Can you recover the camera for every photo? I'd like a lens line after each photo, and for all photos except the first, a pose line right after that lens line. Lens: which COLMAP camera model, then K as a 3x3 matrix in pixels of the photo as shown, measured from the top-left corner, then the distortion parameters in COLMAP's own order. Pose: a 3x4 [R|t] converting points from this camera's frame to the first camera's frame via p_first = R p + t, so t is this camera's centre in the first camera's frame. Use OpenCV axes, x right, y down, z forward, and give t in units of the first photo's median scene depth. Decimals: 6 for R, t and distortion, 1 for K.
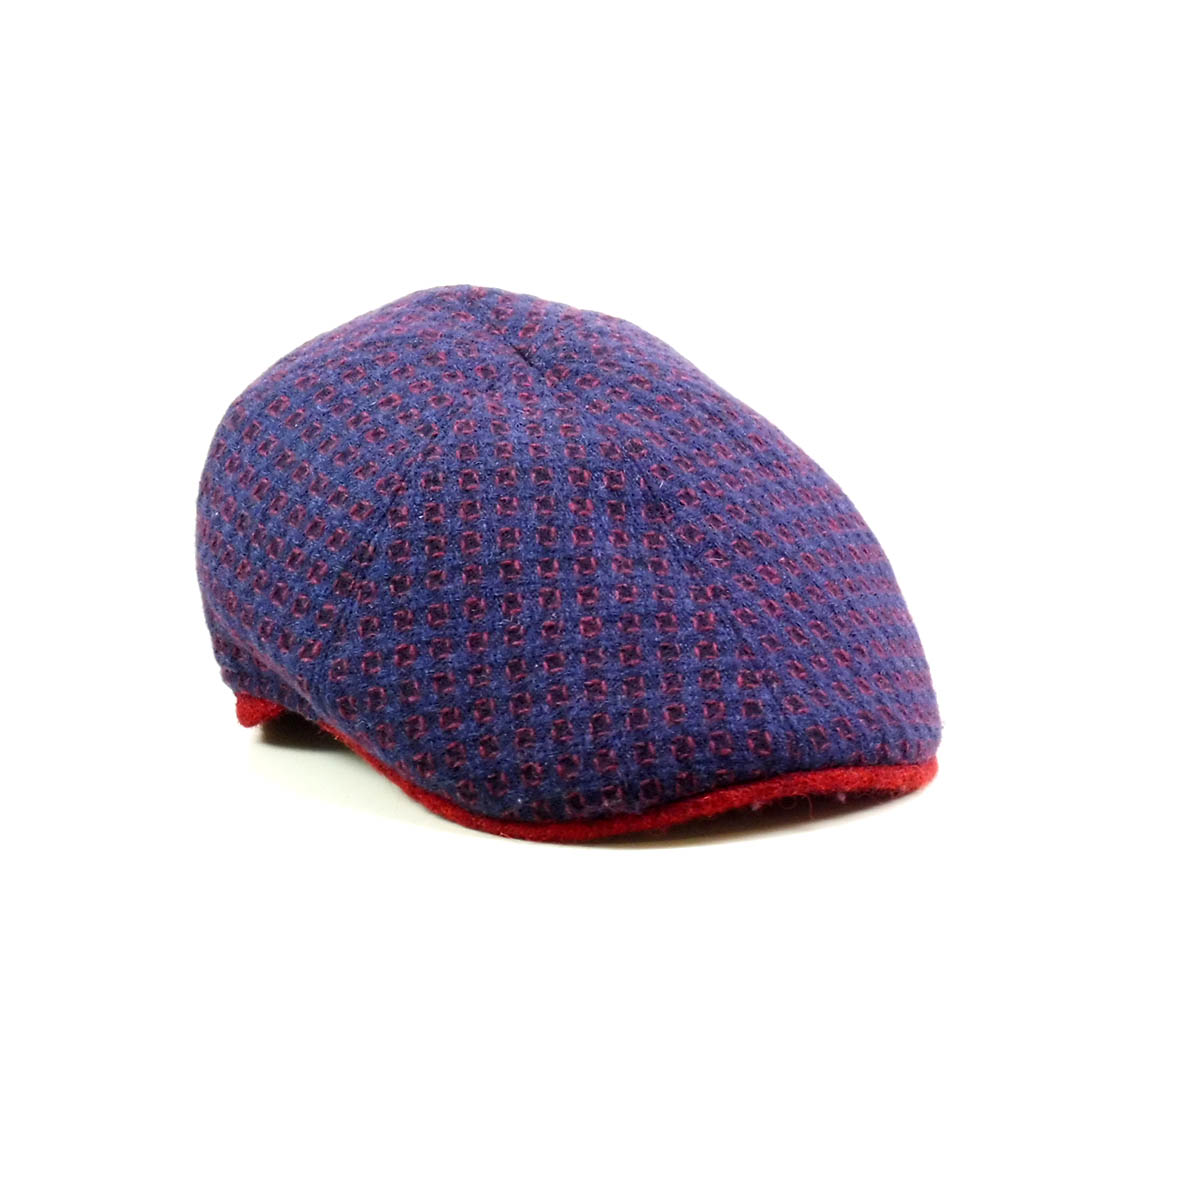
lens RADIAL K [[3942.0, 0, 597.6], [0, 3942.0, 603.7], [0, 0, 1]] dist [0.591330, 0.000000]
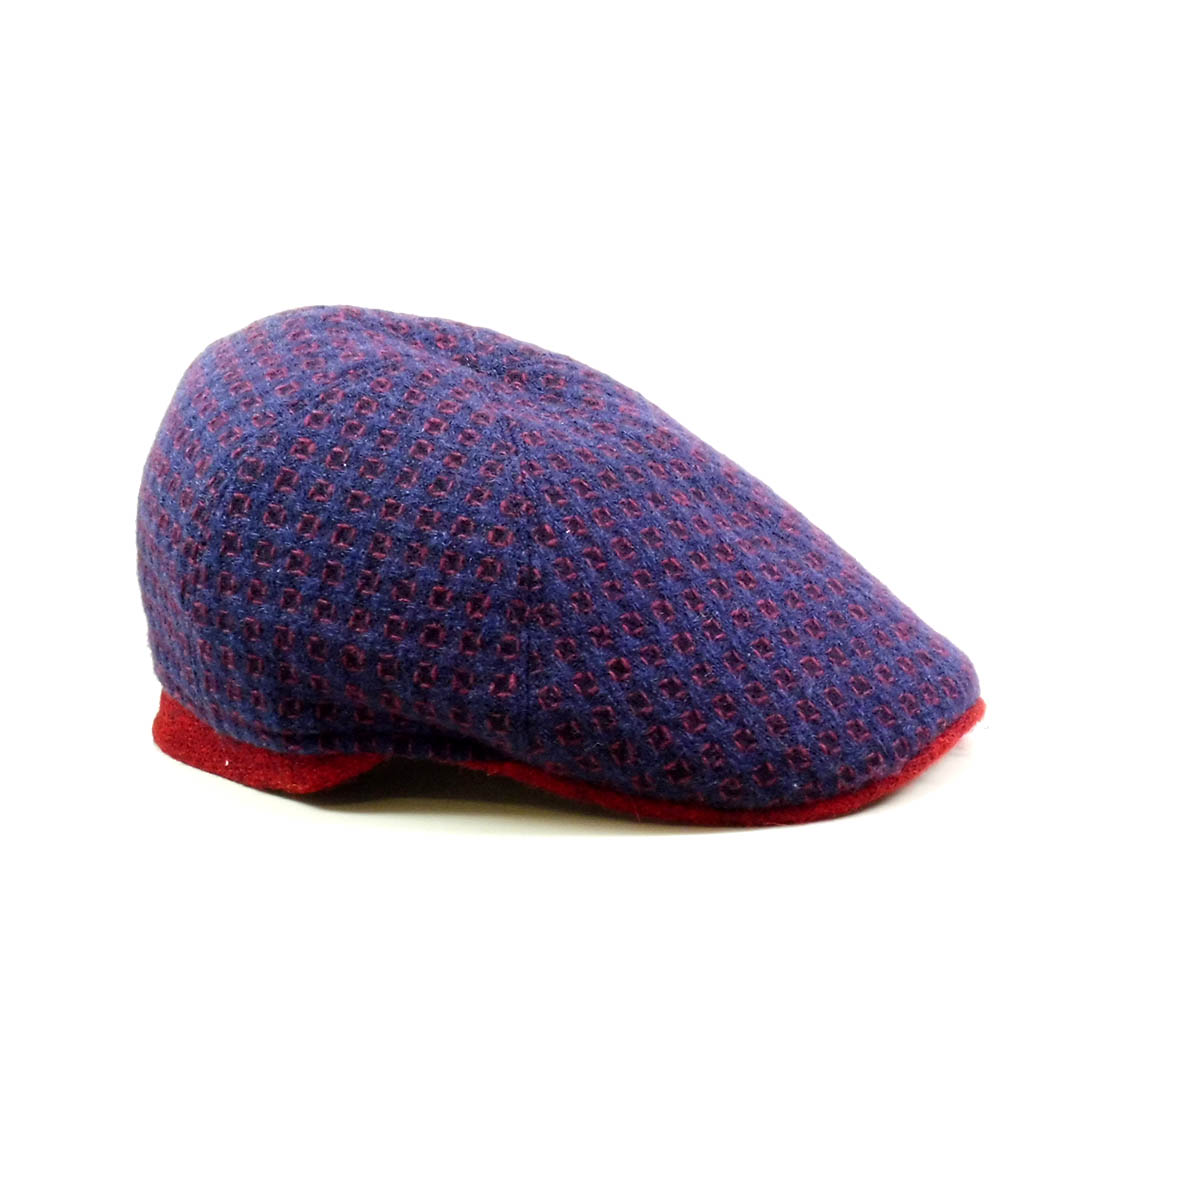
lens RADIAL K [[3942.0, 0, 600.7], [0, 3942.0, 598.0], [0, 0, 1]] dist [0.591330, 0.000000]
pose [[0.740046, -0.159260, 0.653428, -0.681424], [0.156412, 0.985675, 0.063093, -0.066230], [-0.654115, 0.055512, 0.754355, 0.256126]]
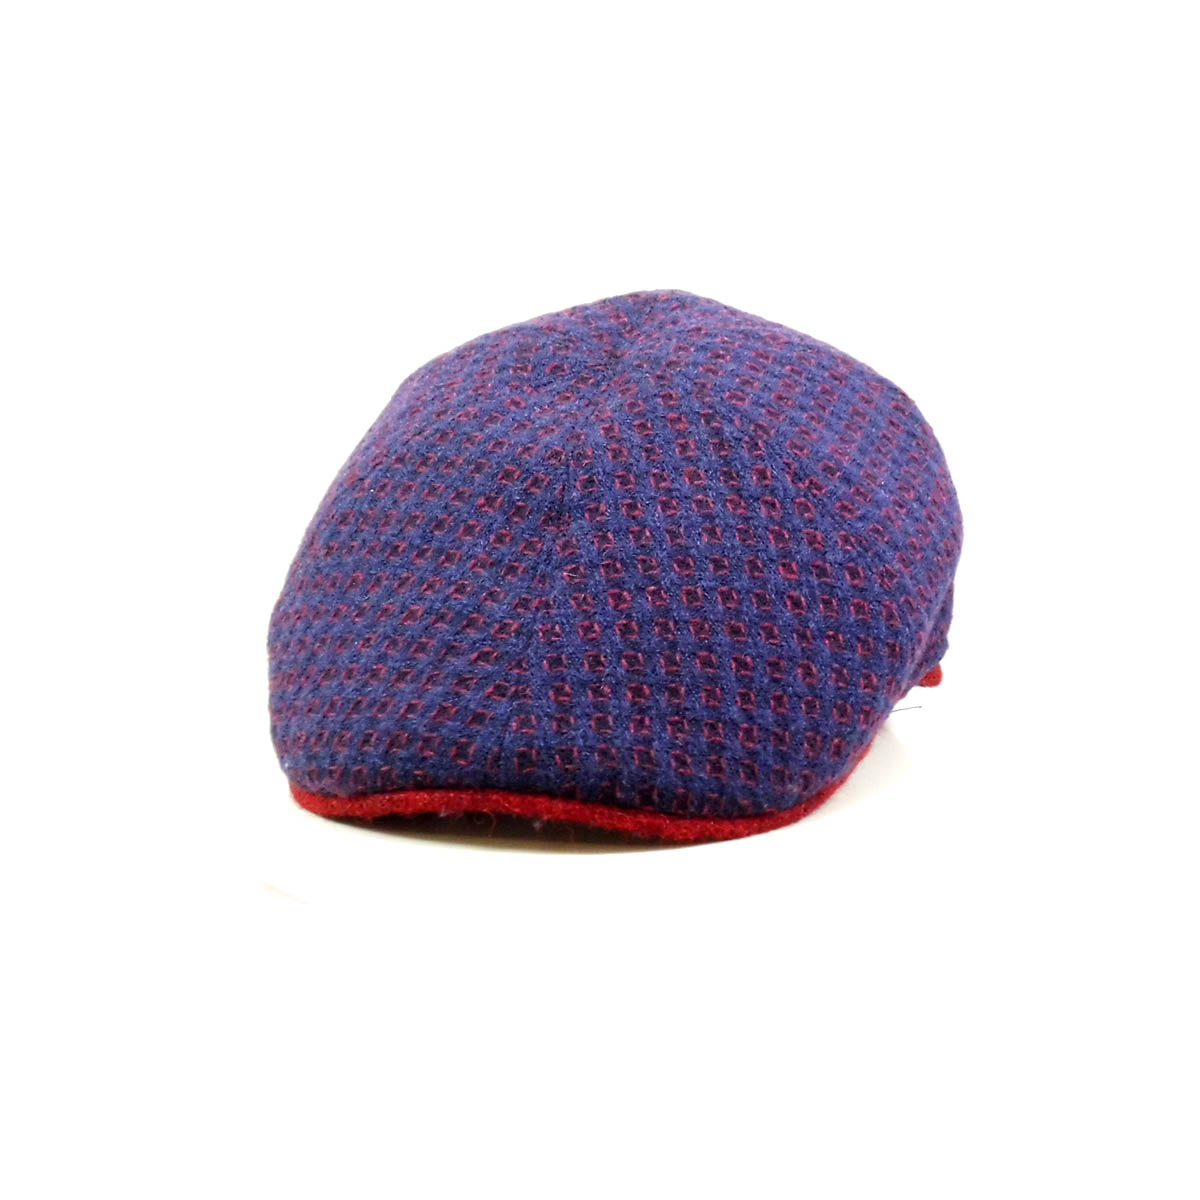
lens RADIAL K [[3942.0, 0, 601.8], [0, 3942.0, 597.1], [0, 0, 1]] dist [0.591330, 0.000000]
pose [[0.731808, 0.154967, -0.663659, 0.691849], [-0.161186, 0.985533, 0.052388, -0.058690], [0.662176, 0.068635, 0.746199, 0.267588]]
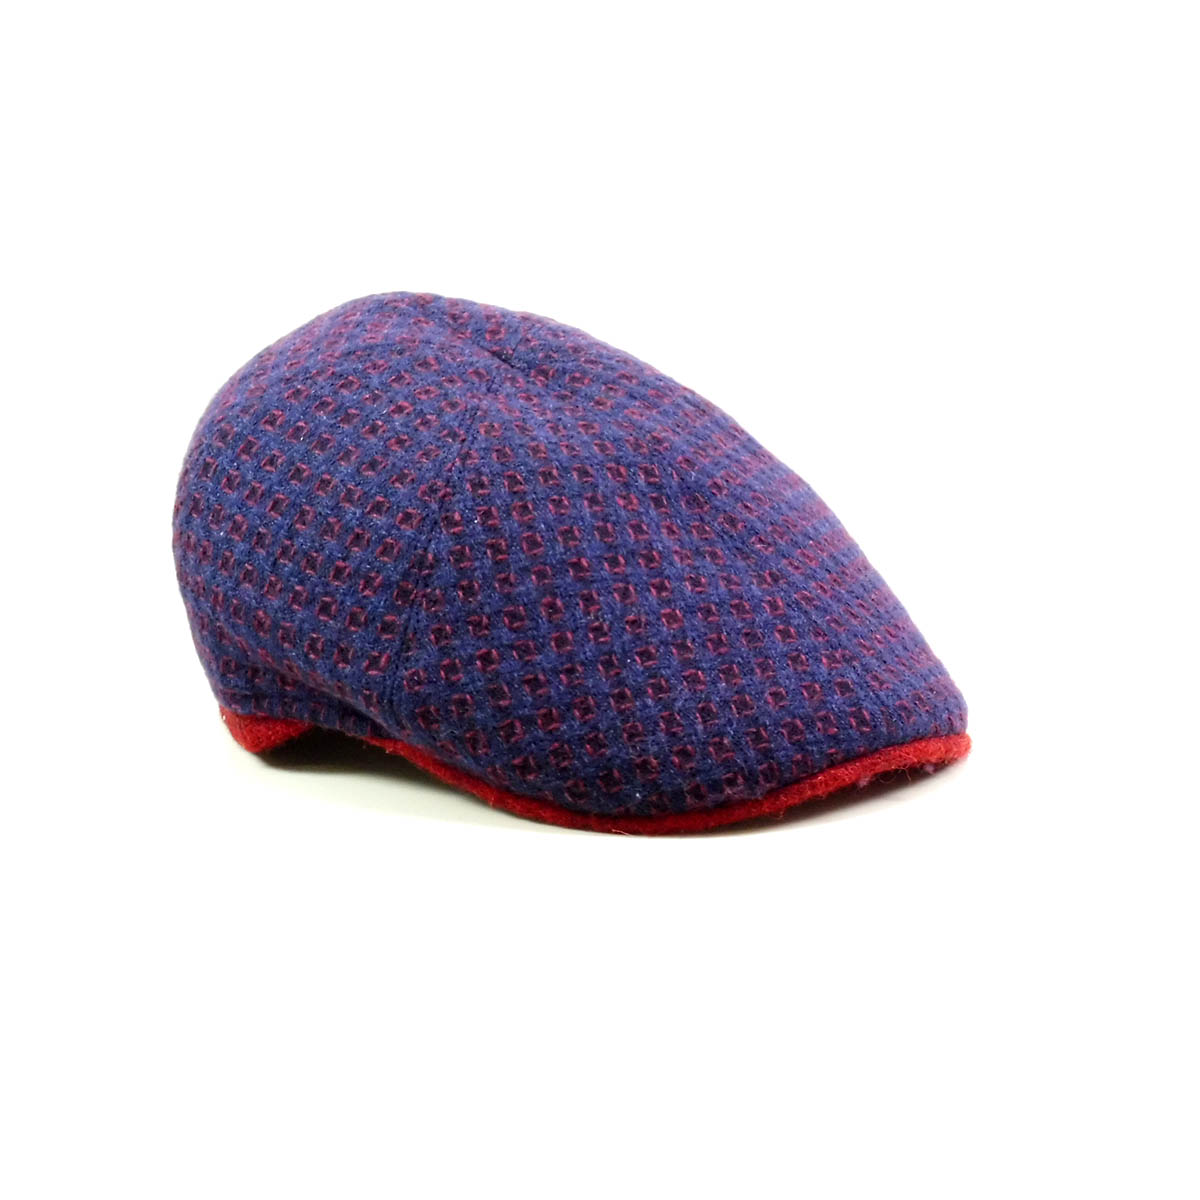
lens RADIAL K [[3942.0, 0, 598.9], [0, 3942.0, 596.8], [0, 0, 1]] dist [0.591330, 0.000000]
pose [[0.958839, -0.064203, 0.276598, -0.290519], [0.067115, 0.997745, -0.001063, 0.000115], [-0.275906, 0.019583, 0.960985, 0.038910]]
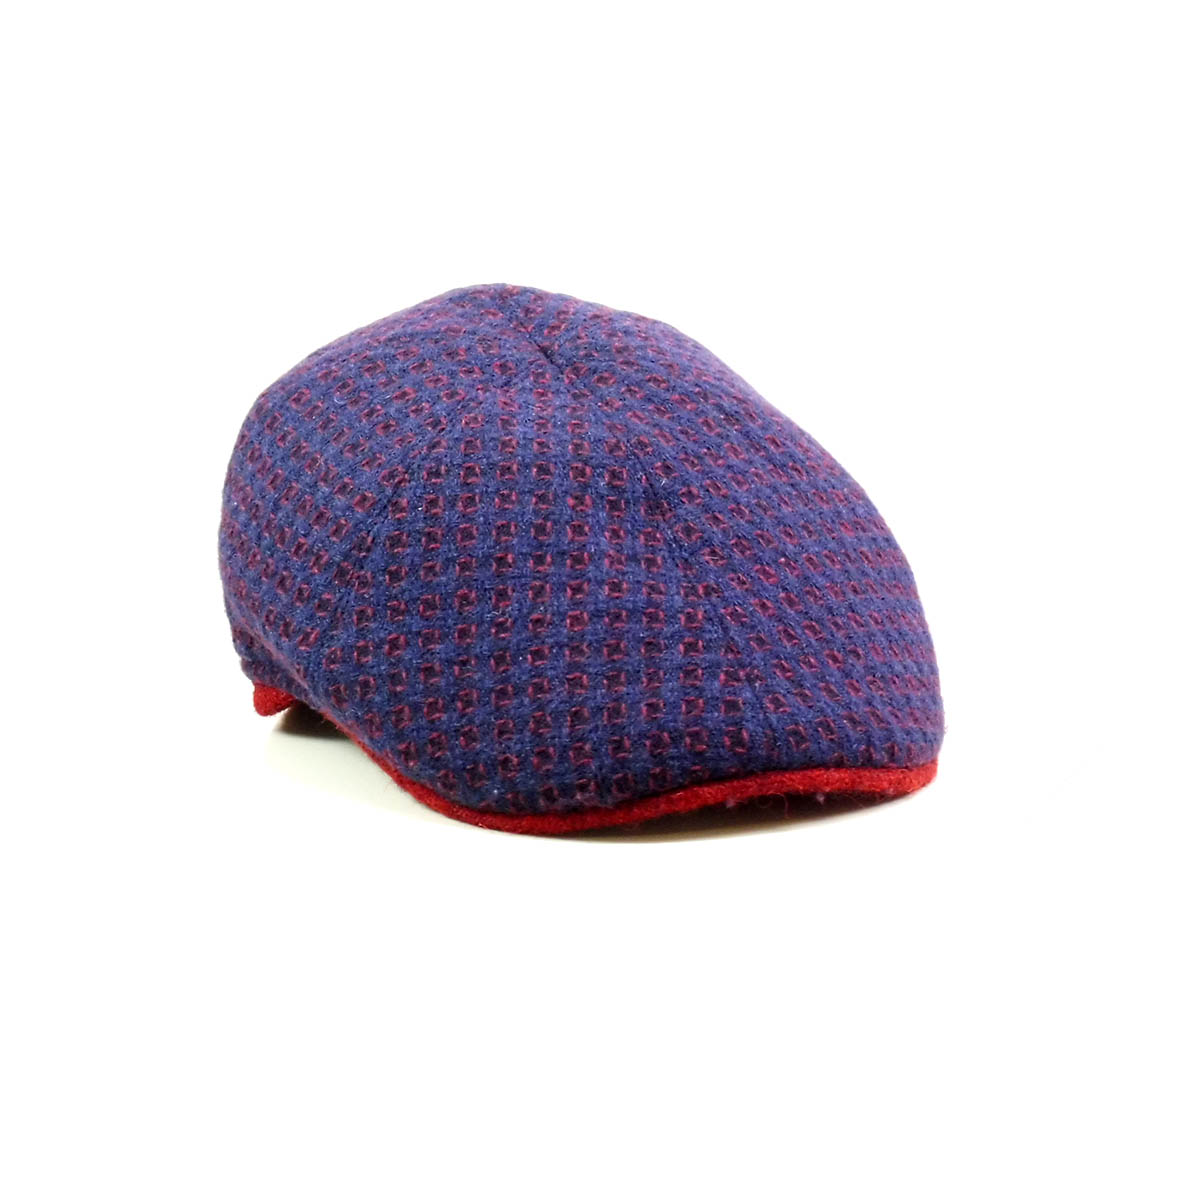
lens RADIAL K [[3942.0, 0, 600.6], [0, 3942.0, 600.4], [0, 0, 1]] dist [0.591330, 0.000000]
pose [[0.995640, 0.023961, -0.090144, 0.092158], [-0.025000, 0.999633, -0.010411, 0.010651], [0.089862, 0.012619, 0.995874, 0.003085]]
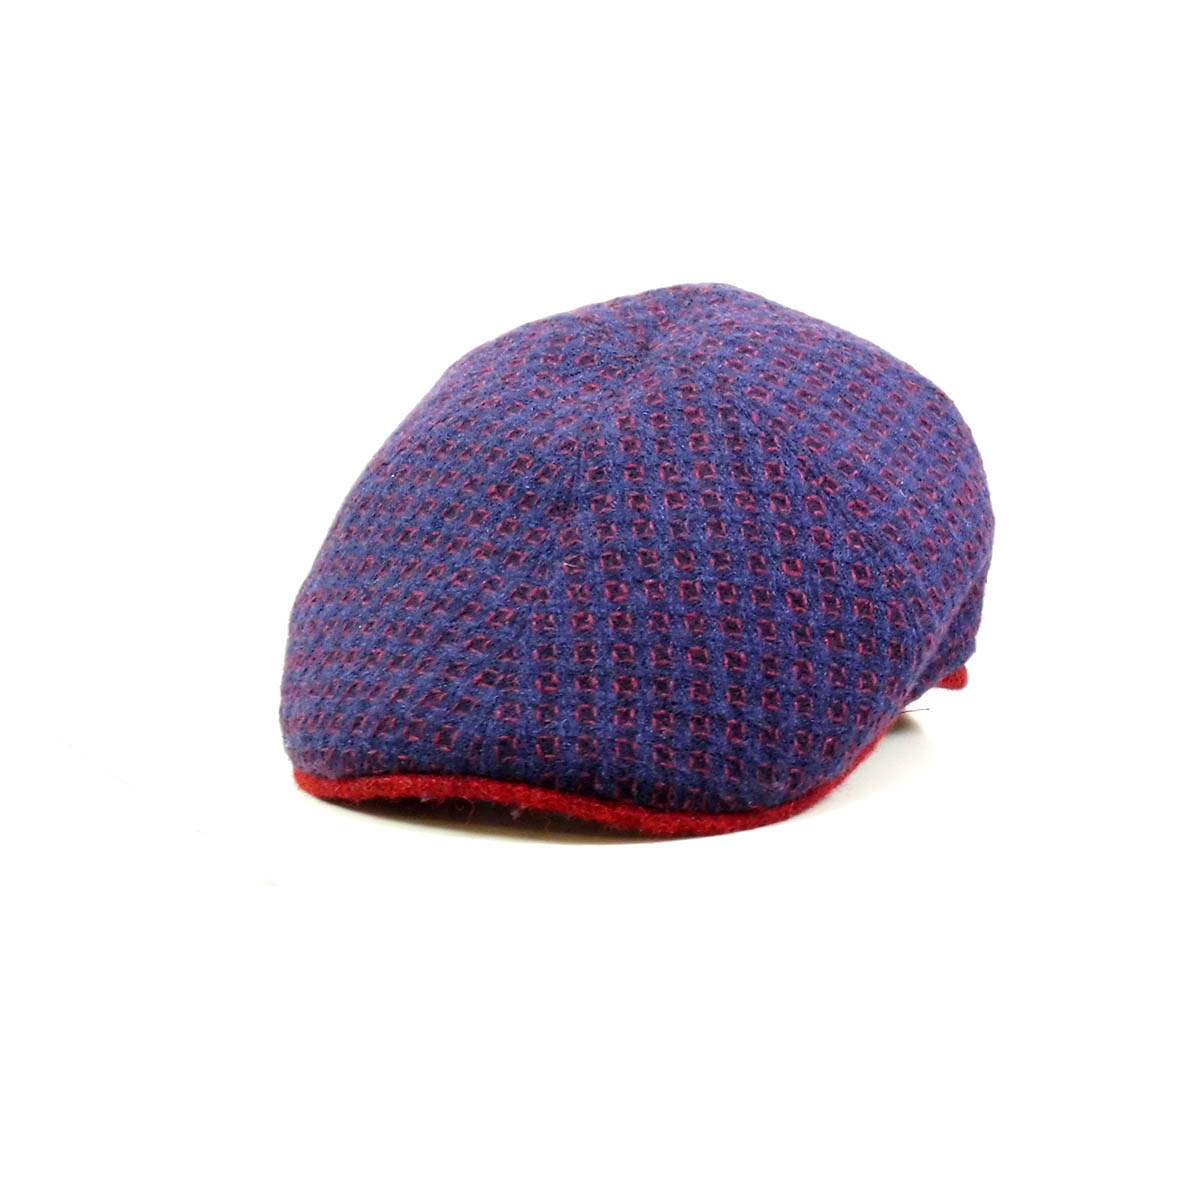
lens RADIAL K [[3942.0, 0, 598.4], [0, 3942.0, 603.4], [0, 0, 1]] dist [0.591330, 0.000000]
pose [[0.665185, 0.179067, -0.724889, 0.752506], [-0.186515, 0.979890, 0.070905, -0.073208], [0.723009, 0.088038, 0.685206, 0.327802]]
